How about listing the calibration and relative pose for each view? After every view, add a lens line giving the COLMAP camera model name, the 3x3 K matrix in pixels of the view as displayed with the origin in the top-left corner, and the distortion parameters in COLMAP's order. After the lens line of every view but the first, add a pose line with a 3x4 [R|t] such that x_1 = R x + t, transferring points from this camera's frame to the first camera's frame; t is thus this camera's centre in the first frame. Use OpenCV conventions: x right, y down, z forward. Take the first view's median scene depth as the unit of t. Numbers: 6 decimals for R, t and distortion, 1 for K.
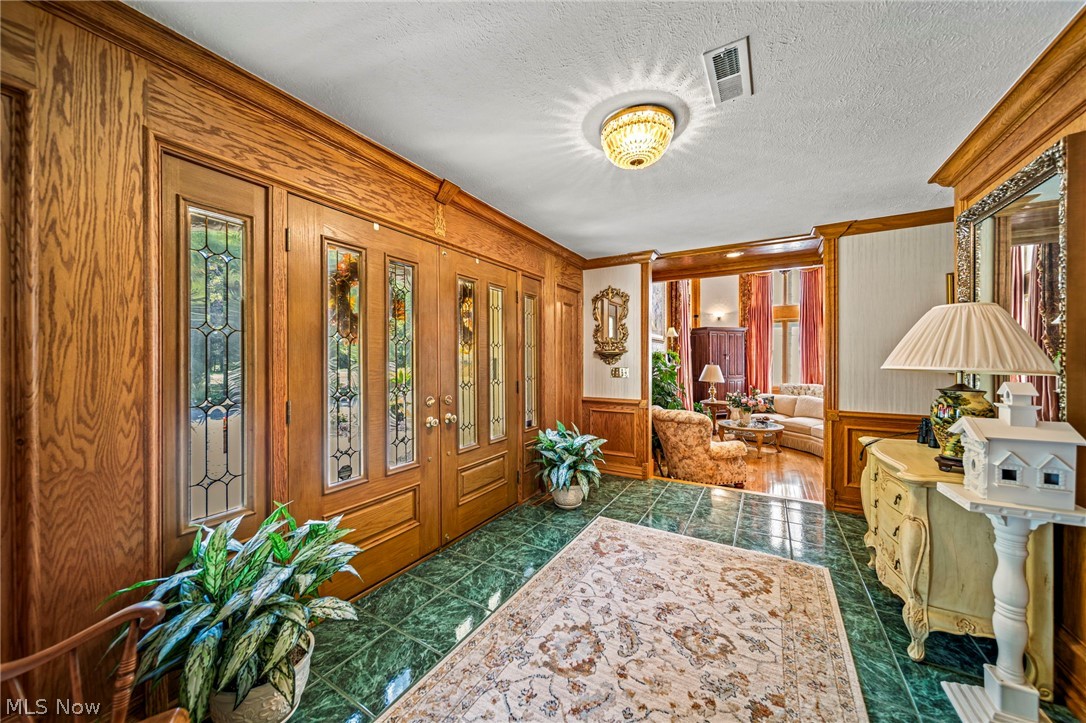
lens RADIAL K [[377.9, 0, 544.2], [0, 377.9, 357.3], [0, 0, 1]] dist [-0.001634, -0.000398]
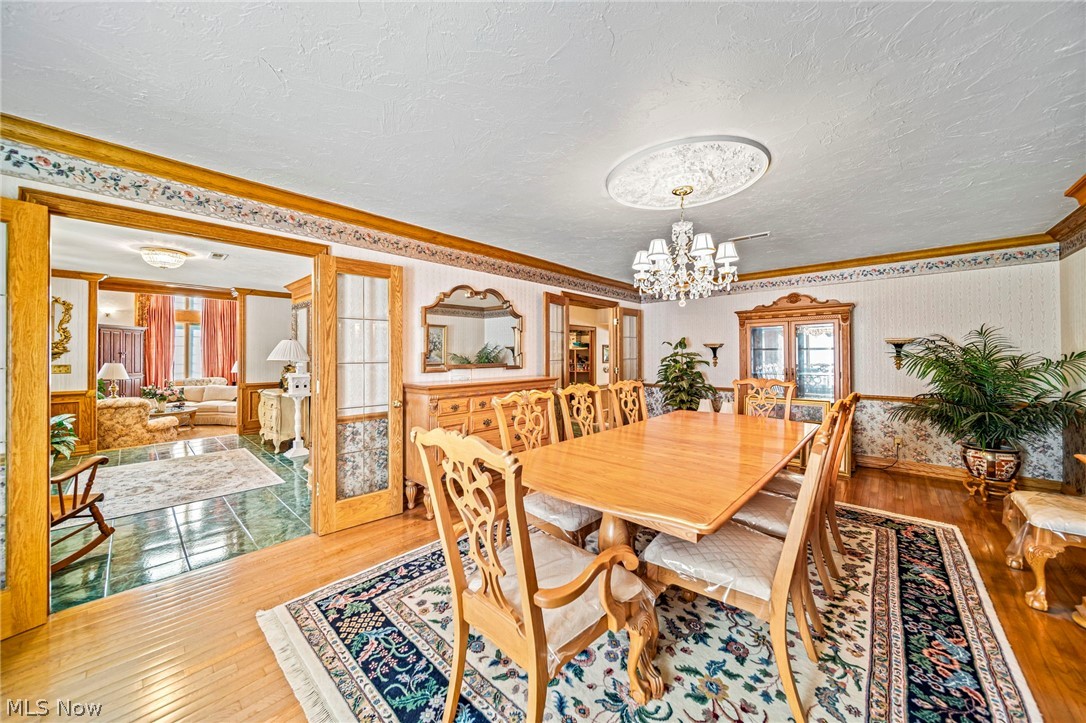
lens RADIAL K [[377.9, 0, 540.5], [0, 377.9, 354.9], [0, 0, 1]] dist [-0.001634, -0.000398]
pose [[0.207815, 0.001320, 0.978167, -1.060289], [0.000104, 0.999999, -0.001371, -0.002954], [-0.978168, 0.000387, 0.207814, -1.170558]]
